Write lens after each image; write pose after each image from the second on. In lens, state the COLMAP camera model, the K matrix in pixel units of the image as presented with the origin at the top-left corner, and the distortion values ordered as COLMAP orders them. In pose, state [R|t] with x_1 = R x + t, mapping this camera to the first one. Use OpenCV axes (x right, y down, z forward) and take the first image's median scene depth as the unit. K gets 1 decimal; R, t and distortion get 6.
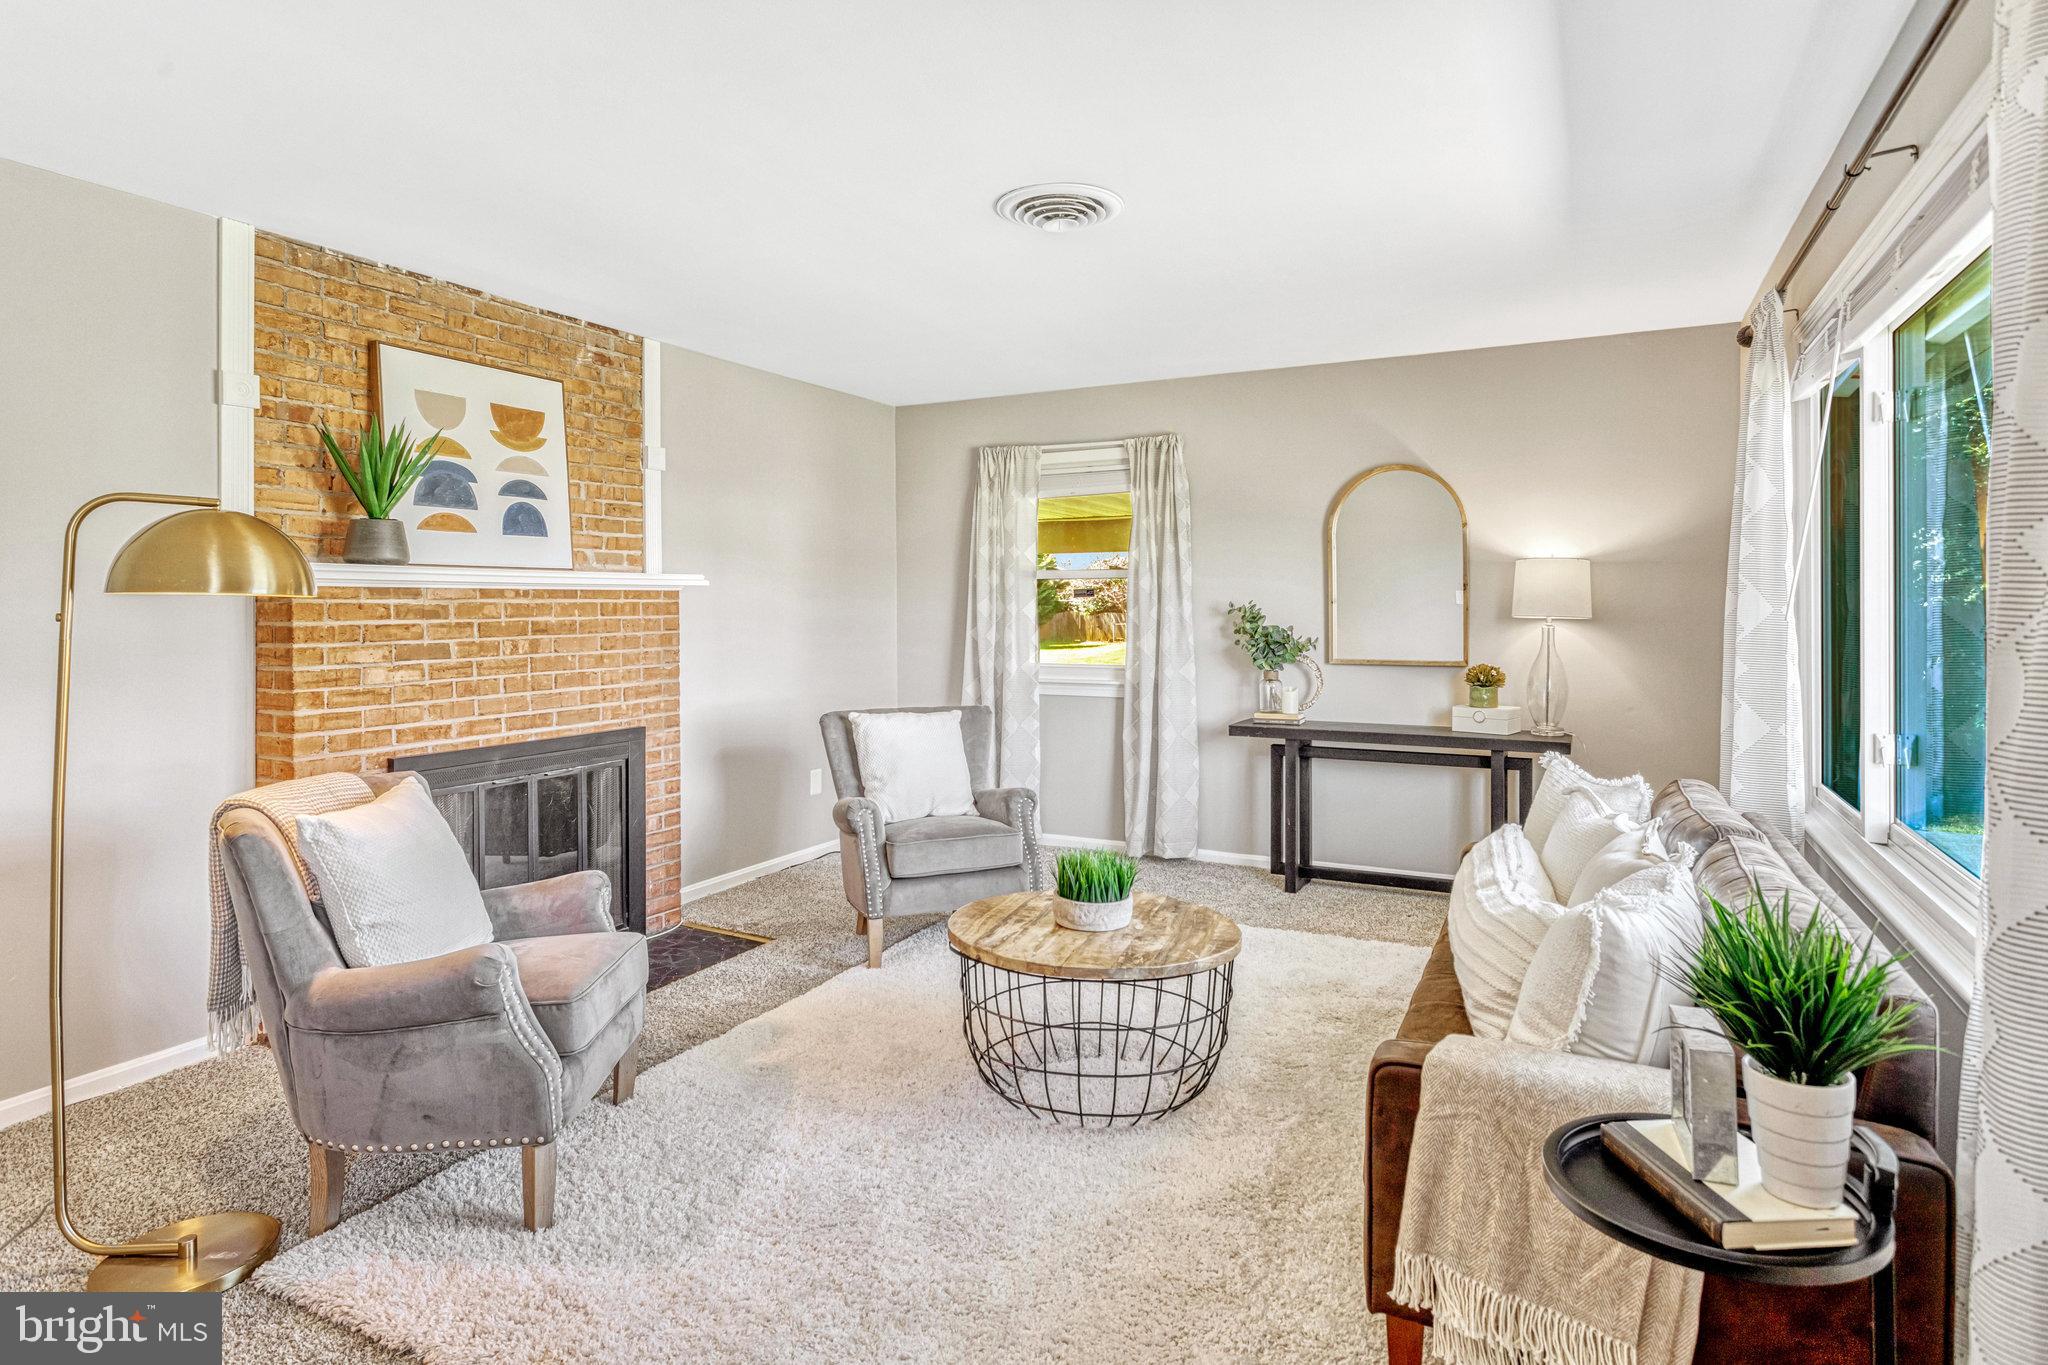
lens RADIAL K [[1140.9, 0, 1022.6], [0, 1140.9, 641.5], [0, 0, 1]] dist [-0.000758, 0.000205]
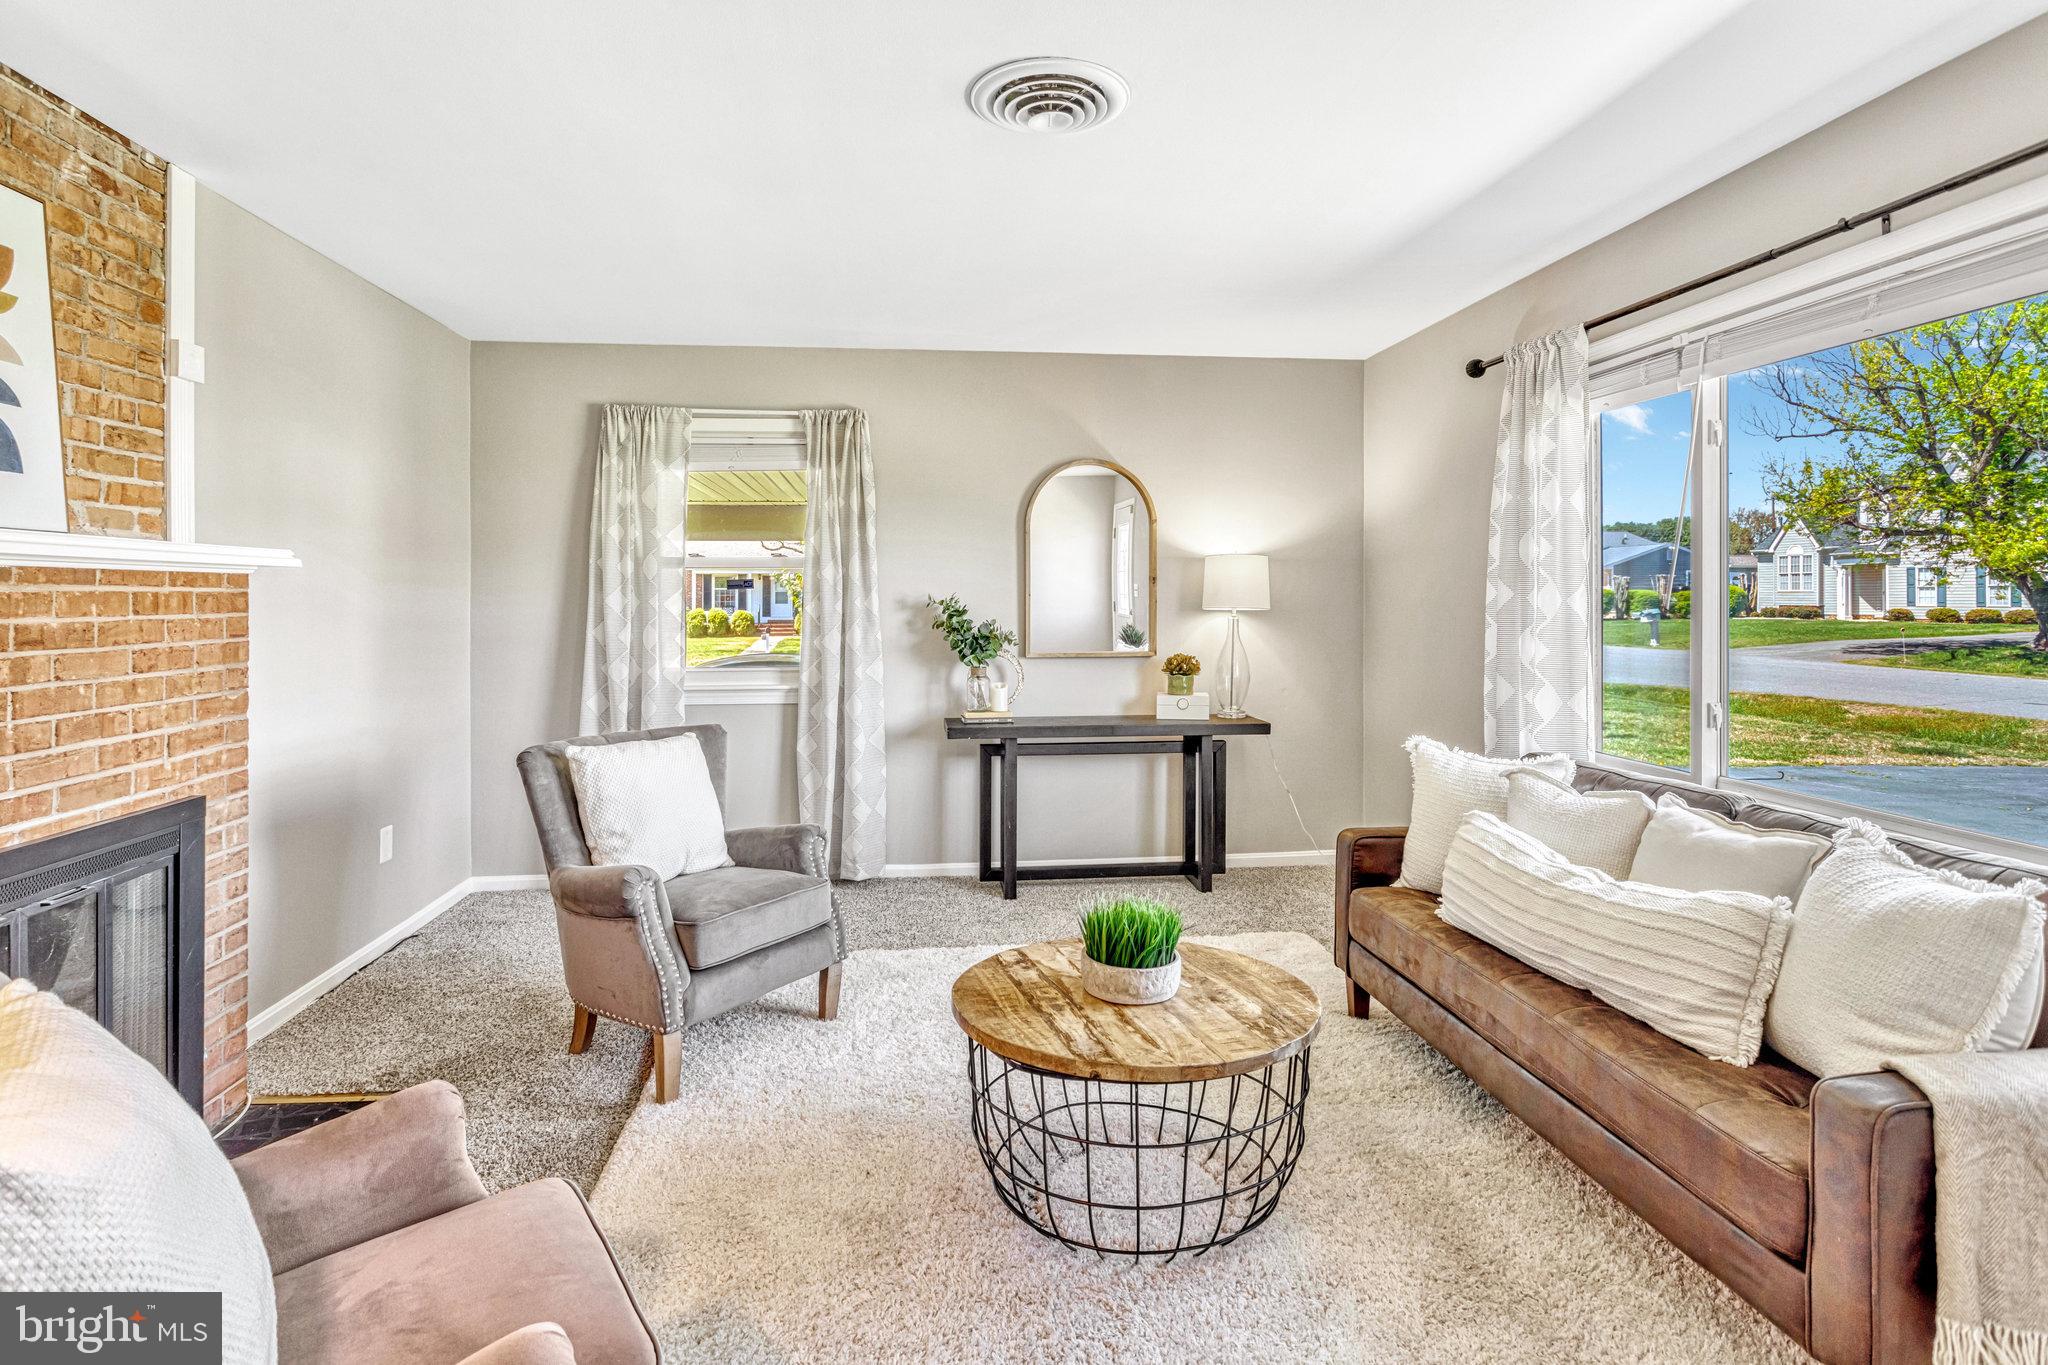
lens RADIAL K [[1064.4, 0, 1024.6], [0, 1064.4, 615.3], [0, 0, 1]] dist [-0.011704, 0.010354]
pose [[0.830027, -0.008661, 0.557656, -0.294586], [0.019119, 0.999734, -0.012930, -0.006402], [-0.557396, 0.021394, 0.829971, 0.294563]]
